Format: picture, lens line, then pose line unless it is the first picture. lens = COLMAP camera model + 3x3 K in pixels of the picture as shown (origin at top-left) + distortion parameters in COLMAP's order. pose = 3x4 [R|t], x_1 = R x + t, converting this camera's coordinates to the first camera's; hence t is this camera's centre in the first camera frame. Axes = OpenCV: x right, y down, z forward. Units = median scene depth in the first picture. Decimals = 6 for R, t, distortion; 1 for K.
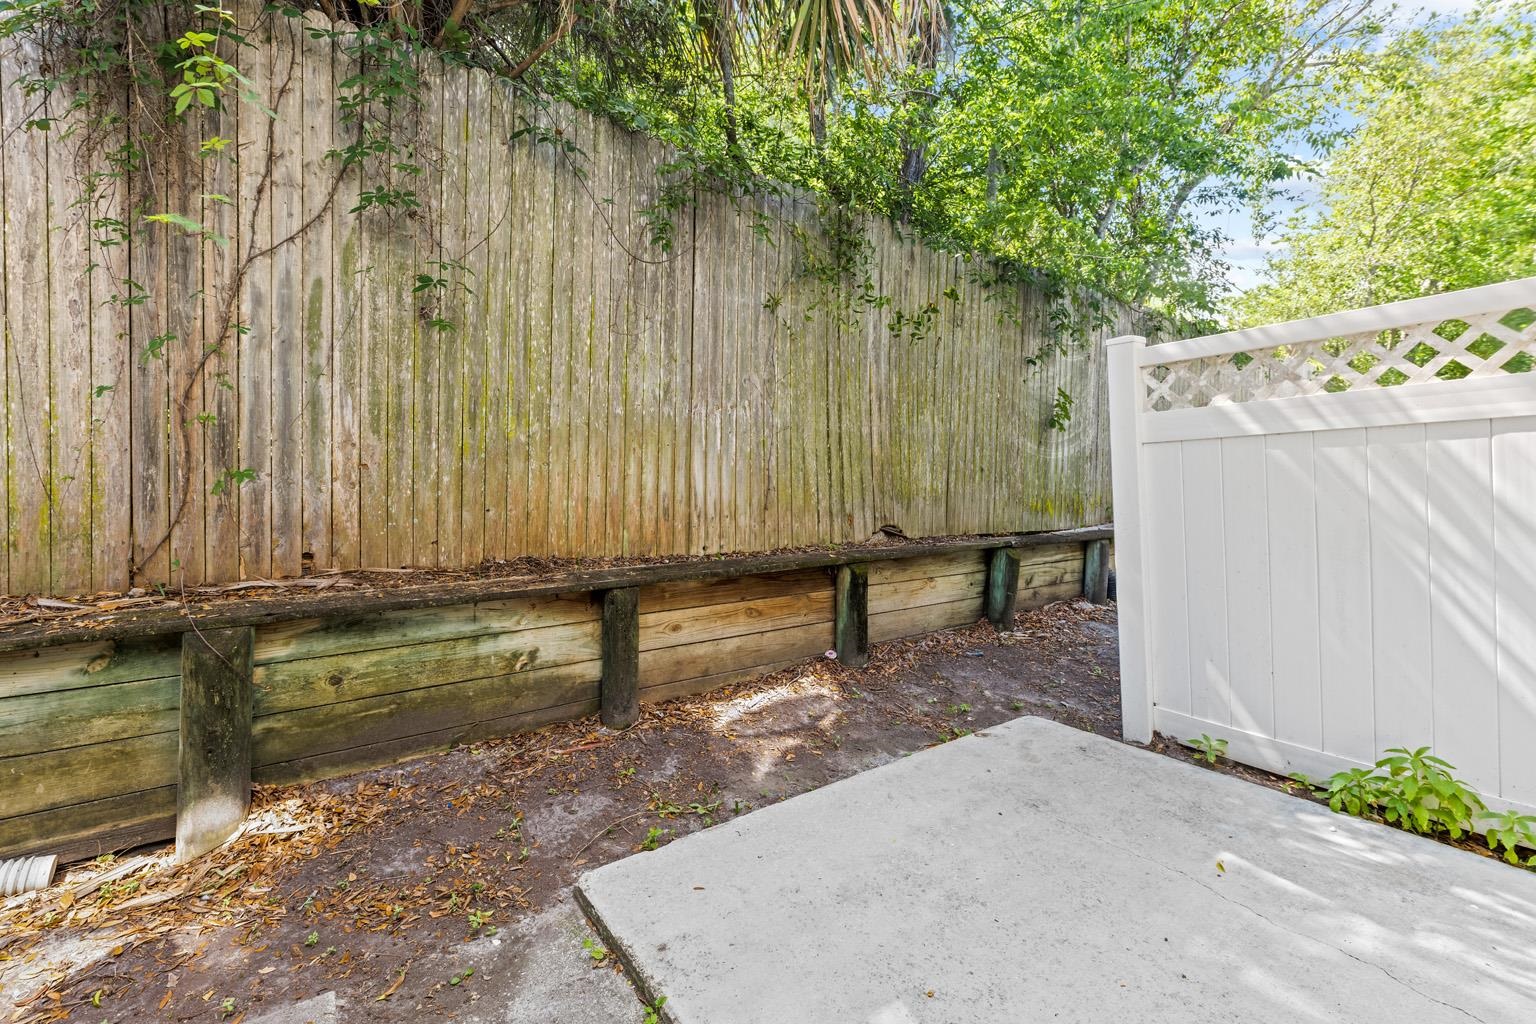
lens RADIAL K [[642.5, 0, 768.2], [0, 642.5, 467.9], [0, 0, 1]] dist [0.008571, -0.000439]
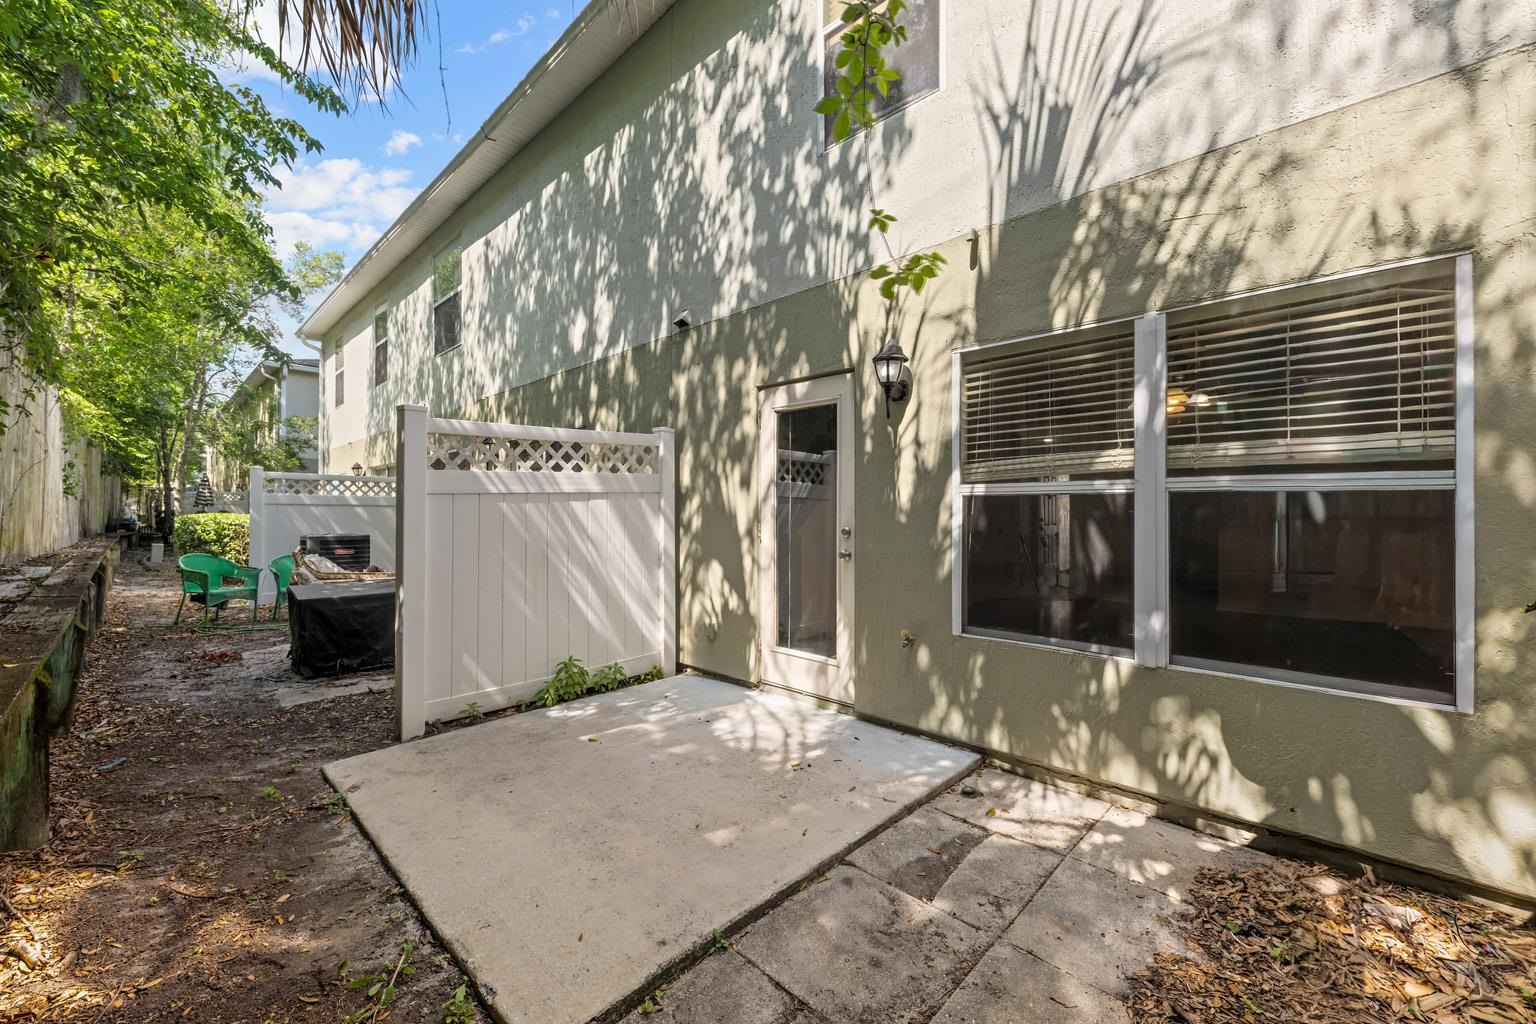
lens RADIAL K [[610.6, 0, 768.0], [0, 610.6, 512.0], [0, 0, 1]] dist [0.001028, -0.000132]
pose [[-0.185999, -0.000374, 0.982550, -0.764910], [-0.019216, 0.999810, -0.003257, -0.013751], [-0.982362, -0.019486, -0.185971, 0.623285]]
